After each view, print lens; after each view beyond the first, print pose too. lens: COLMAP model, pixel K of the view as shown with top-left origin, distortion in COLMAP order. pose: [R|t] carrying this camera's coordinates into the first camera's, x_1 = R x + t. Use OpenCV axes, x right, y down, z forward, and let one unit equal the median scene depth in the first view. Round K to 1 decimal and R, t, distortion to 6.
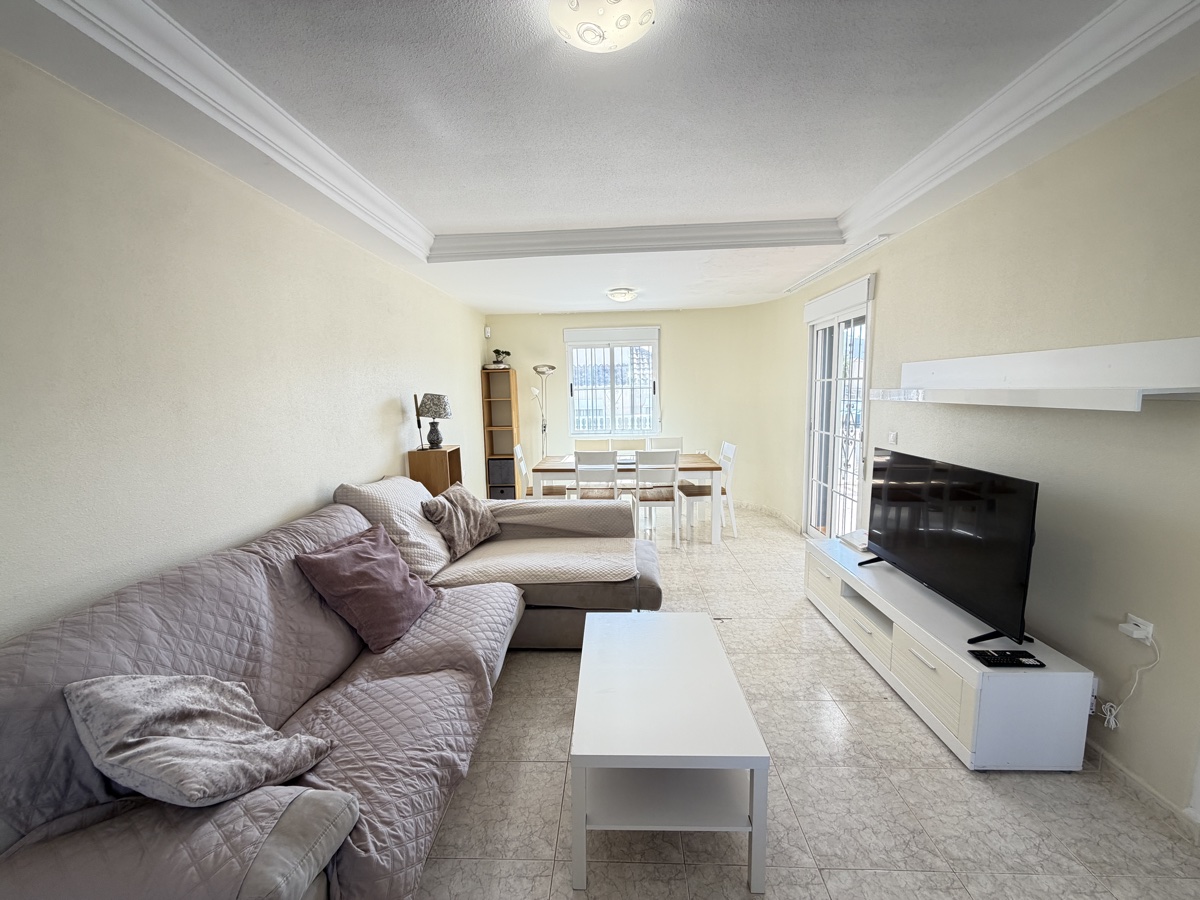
lens RADIAL K [[477.5, 0, 598.3], [0, 477.5, 453.1], [0, 0, 1]] dist [-0.000024, -0.000019]
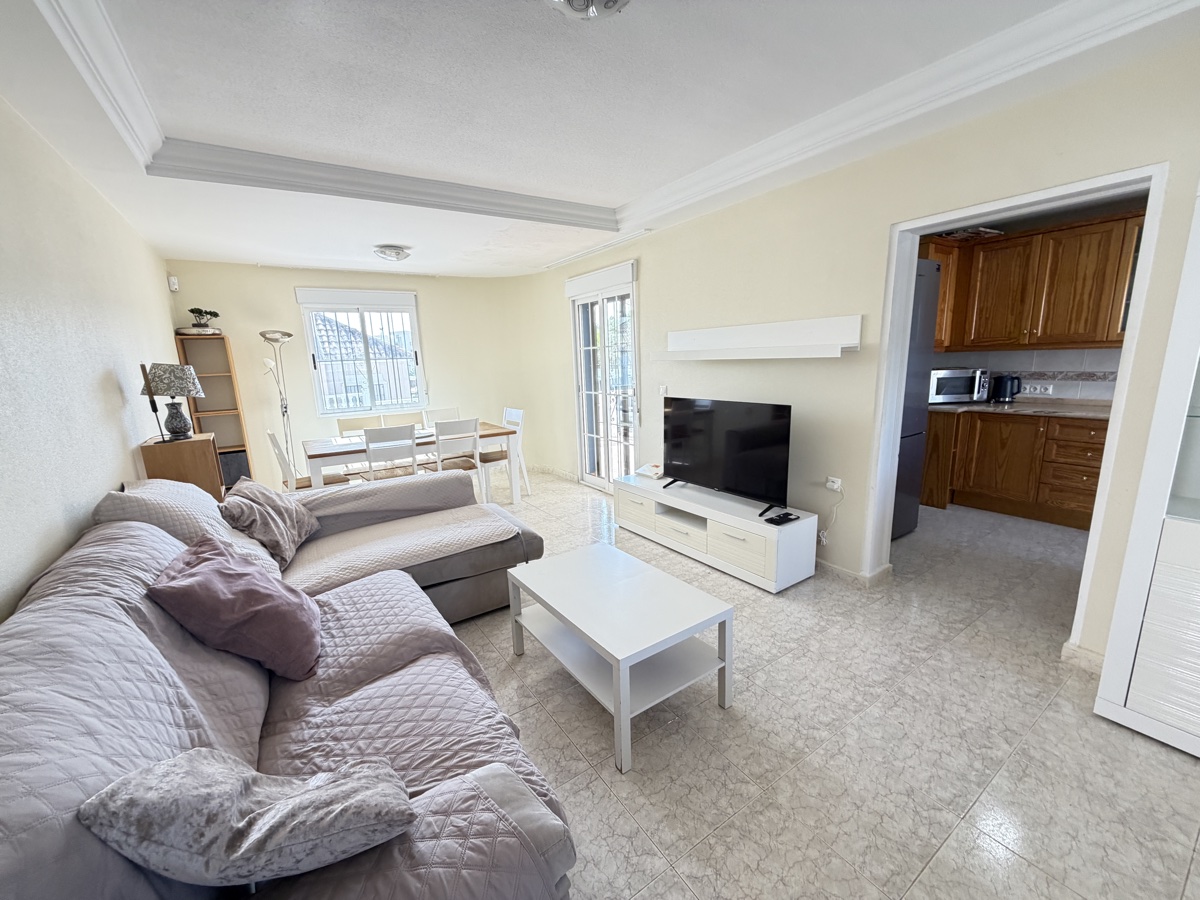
lens RADIAL K [[477.5, 0, 598.3], [0, 477.5, 453.1], [0, 0, 1]] dist [-0.000024, -0.000019]
pose [[0.806335, -0.123888, 0.578338, -0.309775], [0.096214, 0.992267, 0.078414, 0.019017], [-0.583580, -0.007583, 0.812020, 0.044526]]
